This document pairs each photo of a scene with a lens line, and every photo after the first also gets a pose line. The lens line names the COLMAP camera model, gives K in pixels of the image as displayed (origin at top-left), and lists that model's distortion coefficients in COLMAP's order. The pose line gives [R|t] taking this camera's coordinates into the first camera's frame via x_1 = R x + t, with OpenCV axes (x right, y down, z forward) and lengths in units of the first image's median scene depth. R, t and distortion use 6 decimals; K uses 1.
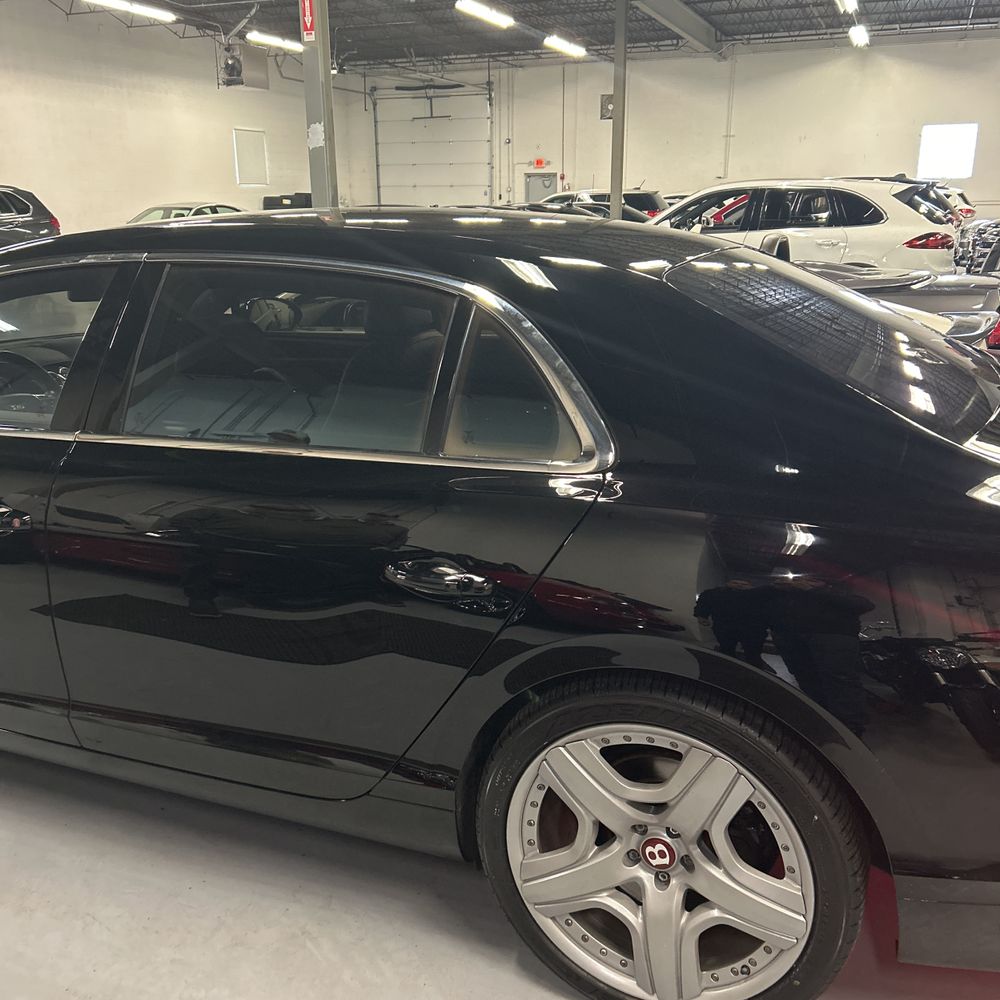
lens RADIAL K [[1008.7, 0, 503.8], [0, 1008.7, 501.6], [0, 0, 1]] dist [0.024528, 0.000000]
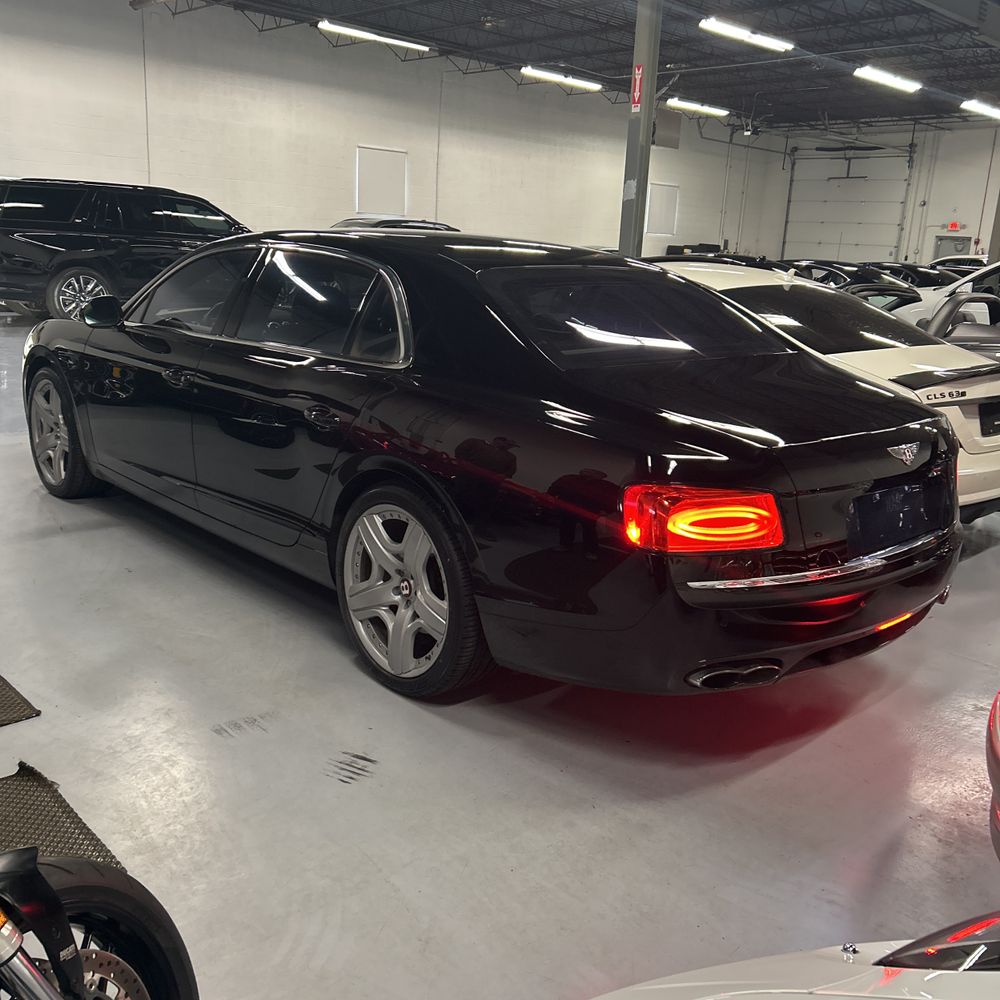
lens RADIAL K [[1008.7, 0, 507.1], [0, 1008.7, 499.2], [0, 0, 1]] dist [0.024528, 0.000000]
pose [[0.908167, 0.154834, -0.388922, 0.077255], [-0.174583, 0.984517, -0.015722, 0.015198], [0.380466, 0.082177, 0.921137, -0.045164]]
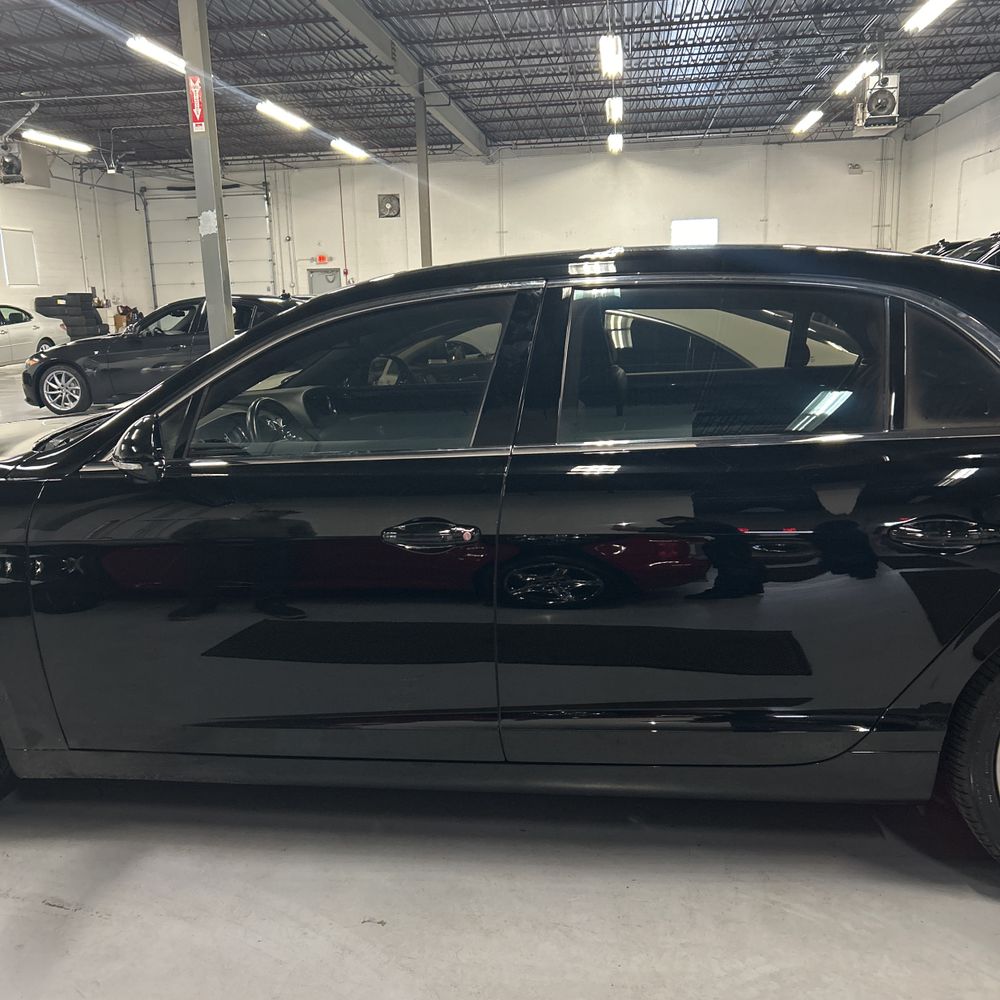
lens RADIAL K [[1008.7, 0, 489.3], [0, 1008.7, 494.1], [0, 0, 1]] dist [0.024528, 0.000000]
pose [[0.970050, -0.071824, 0.232045, -0.064109], [0.094344, 0.991692, -0.087444, 0.006351], [-0.223836, 0.106717, 0.968767, 0.000059]]
